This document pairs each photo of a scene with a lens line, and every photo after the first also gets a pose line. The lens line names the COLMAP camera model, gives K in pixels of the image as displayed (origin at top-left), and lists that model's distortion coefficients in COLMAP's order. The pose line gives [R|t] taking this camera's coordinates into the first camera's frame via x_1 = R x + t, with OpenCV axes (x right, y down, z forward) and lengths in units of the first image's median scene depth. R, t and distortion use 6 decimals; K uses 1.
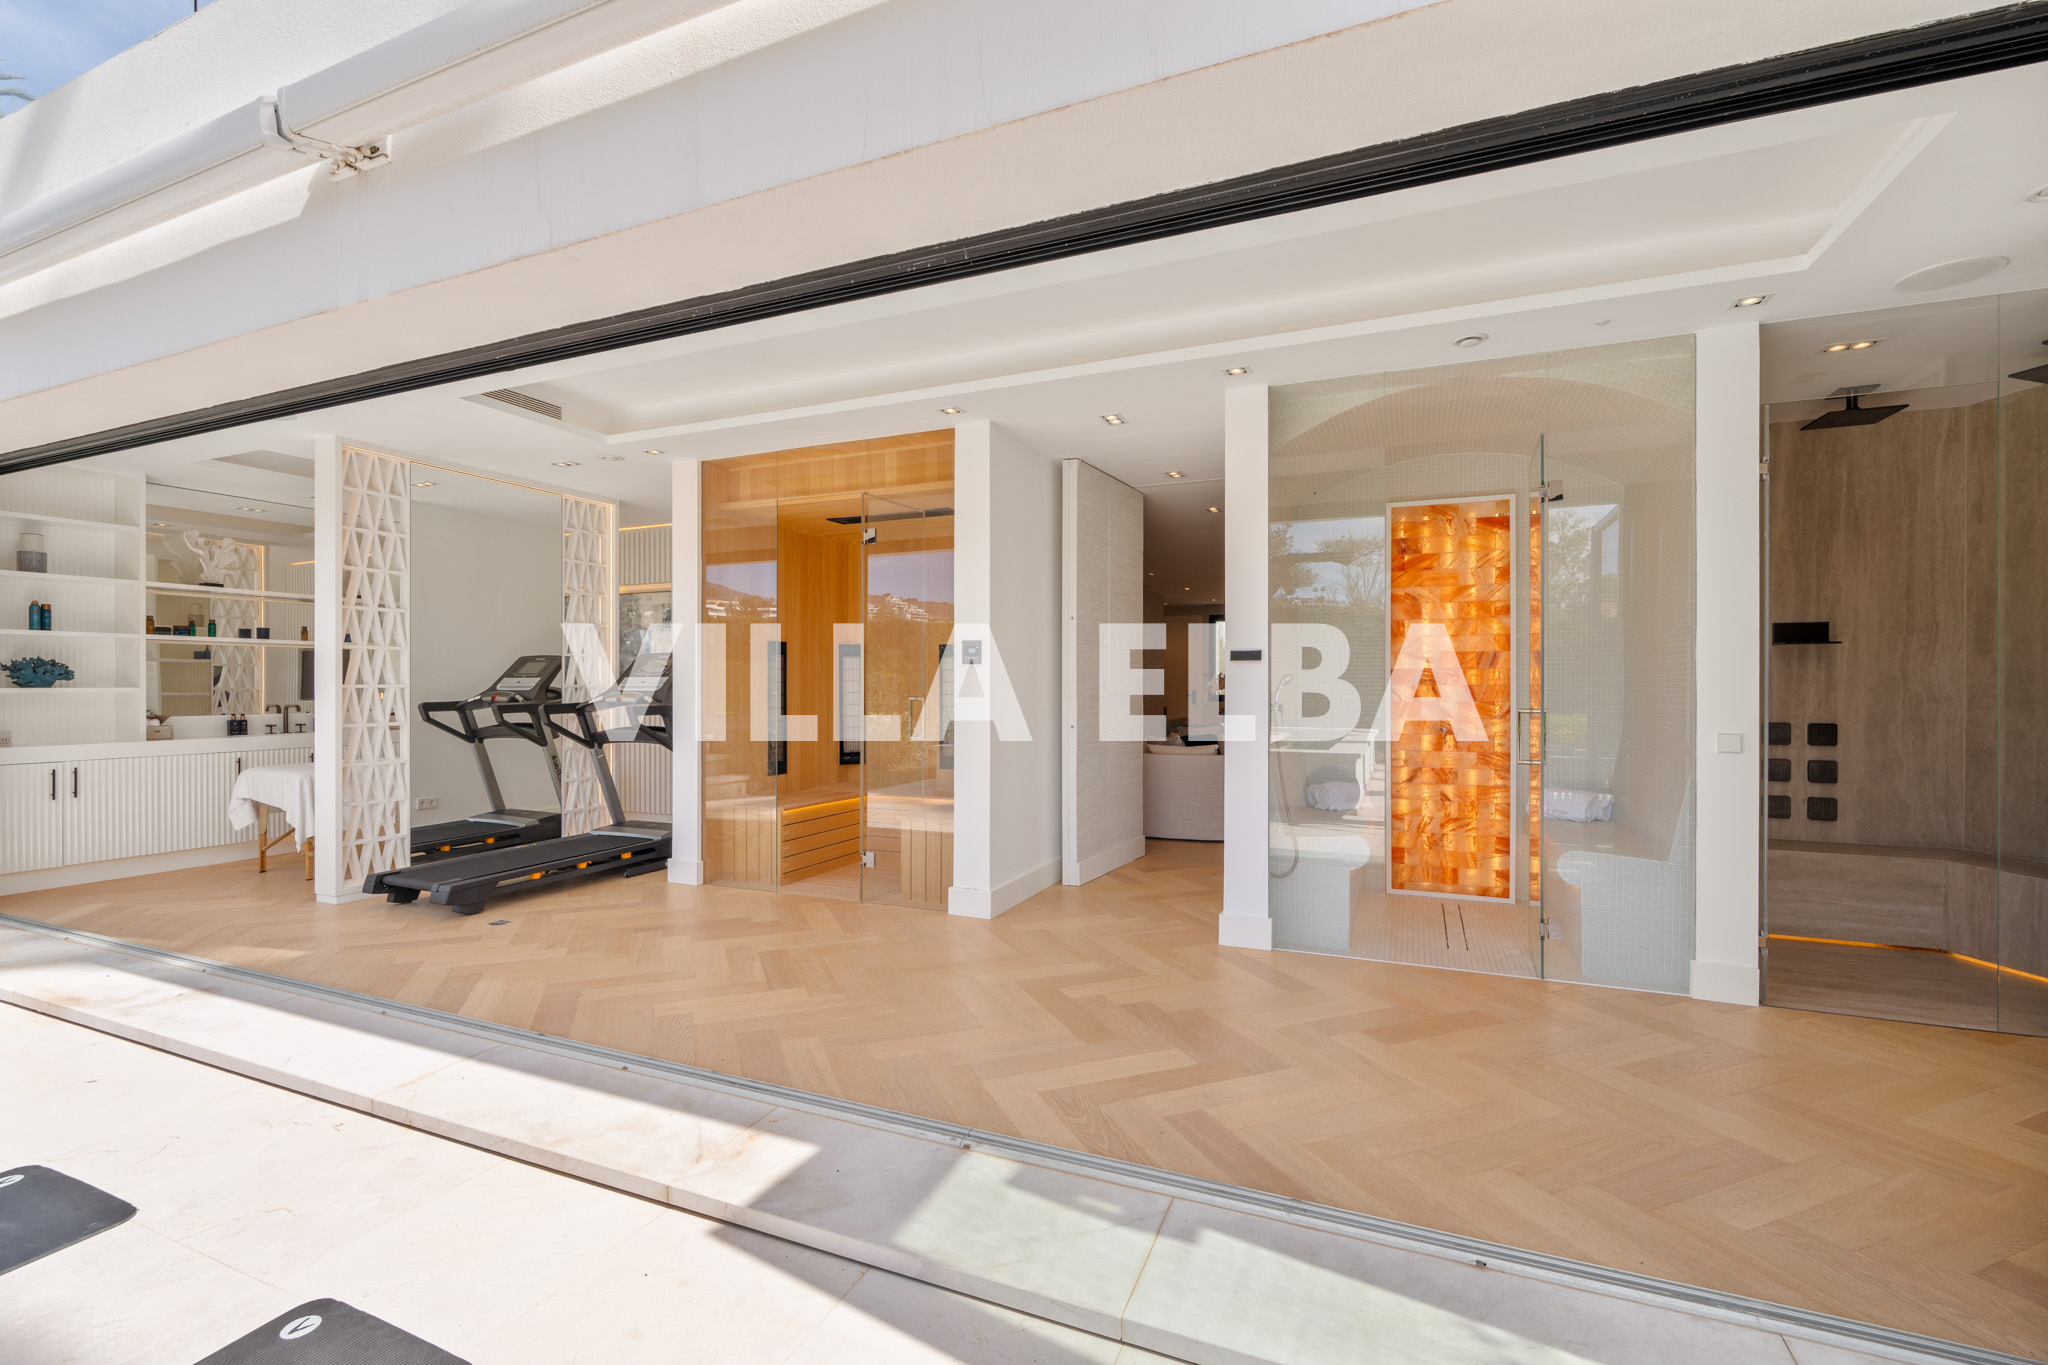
lens RADIAL K [[896.6, 0, 1023.7], [0, 896.6, 684.6], [0, 0, 1]] dist [-0.002007, -0.000904]
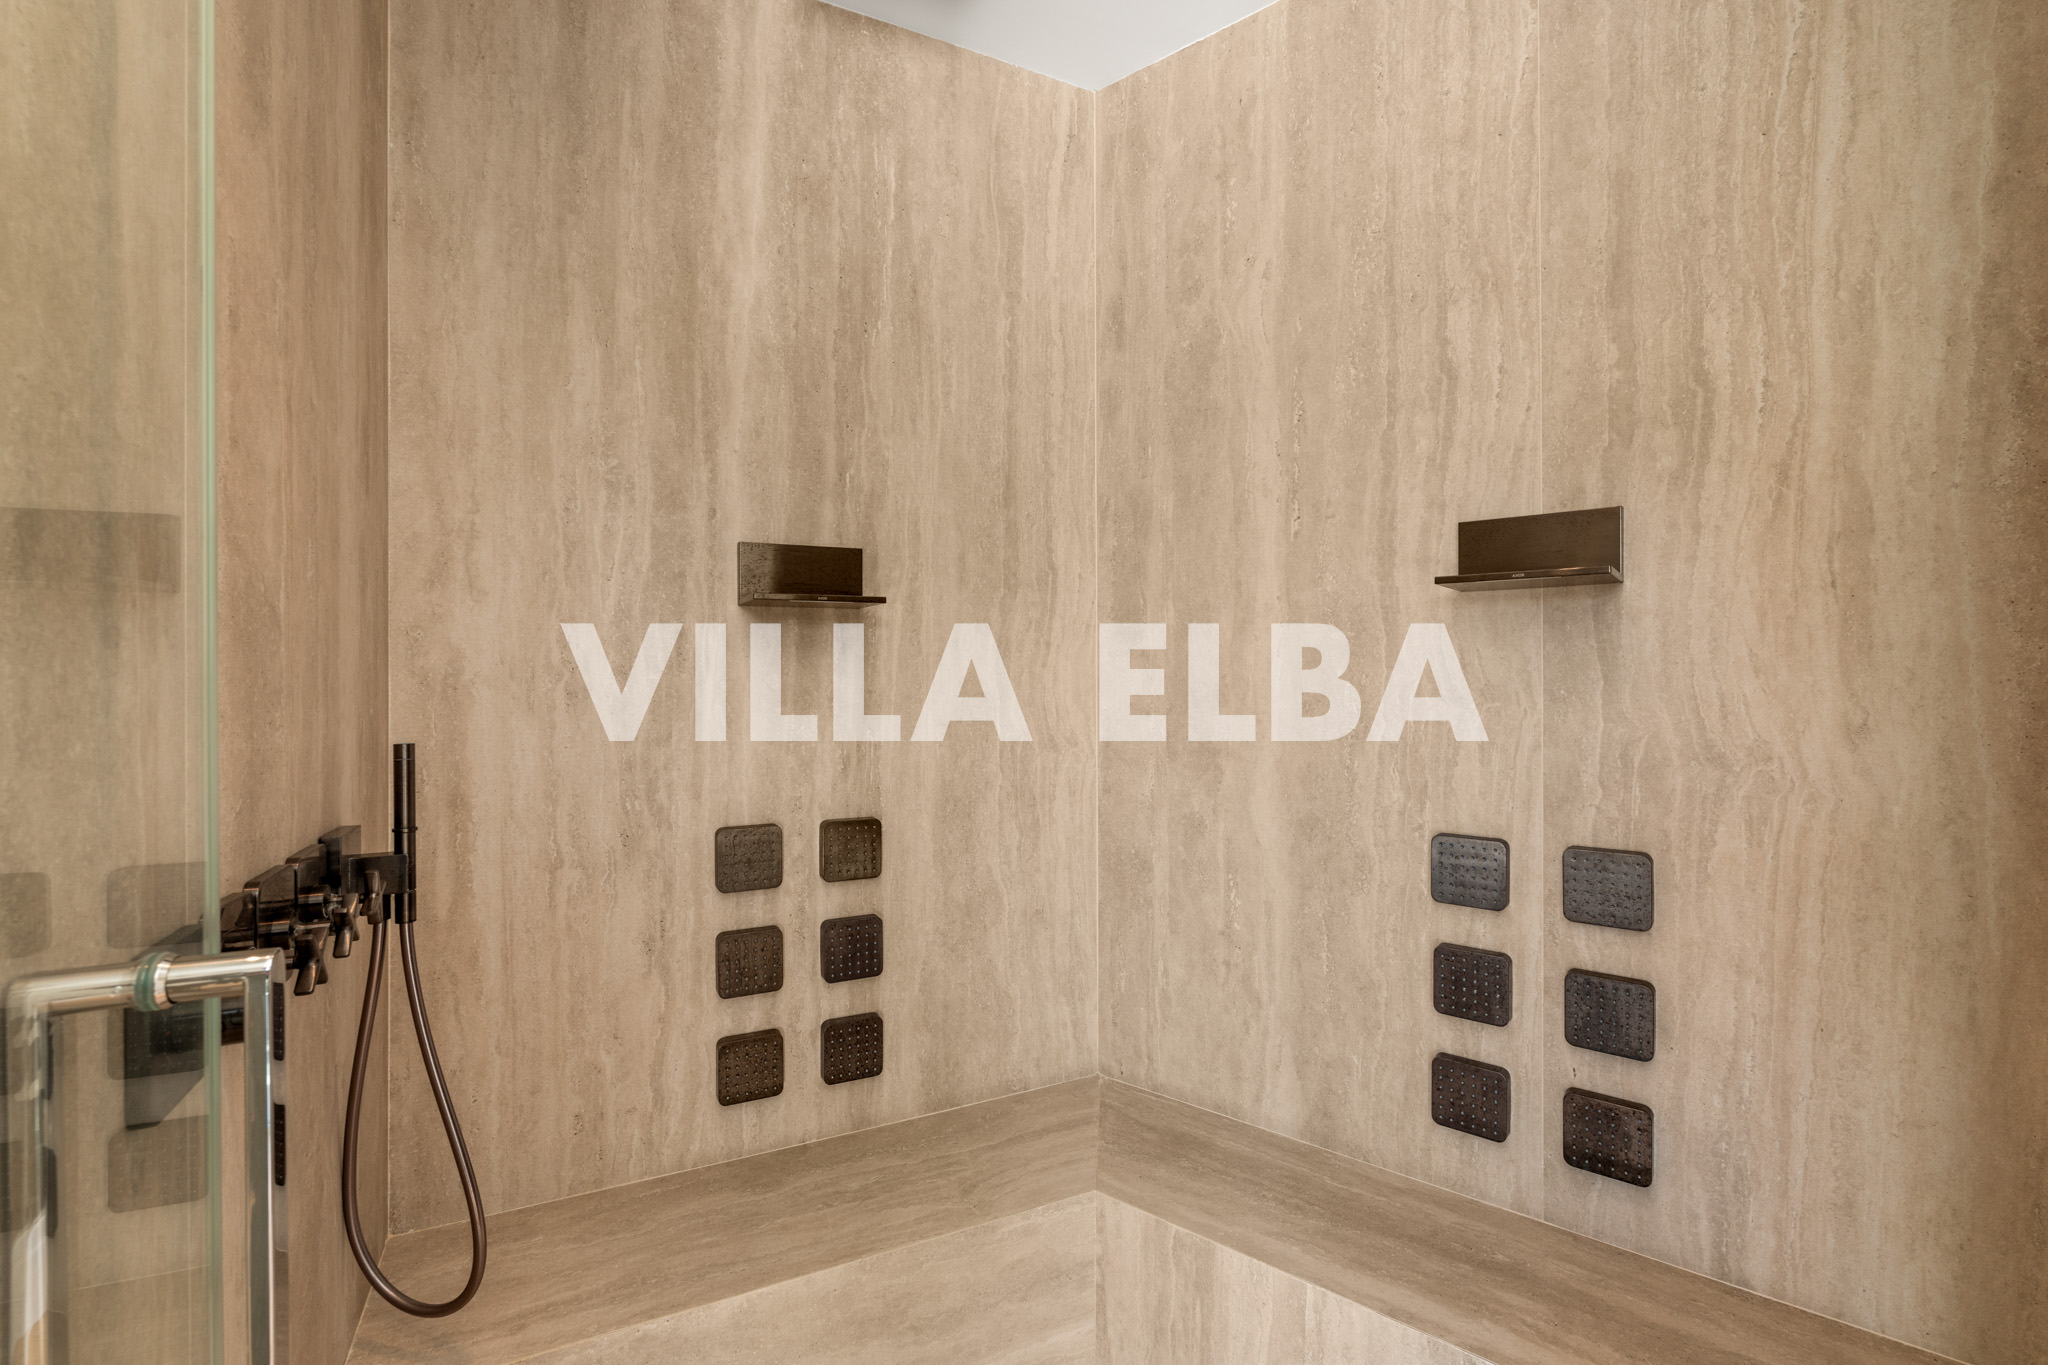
lens RADIAL K [[896.6, 0, 1026.7], [0, 896.6, 682.1], [0, 0, 1]] dist [-0.002007, -0.000904]
pose [[0.644724, -0.004677, 0.764401, 0.575245], [0.006683, 0.999978, 0.000482, -0.011851], [-0.764386, 0.004798, 0.644741, 0.617367]]
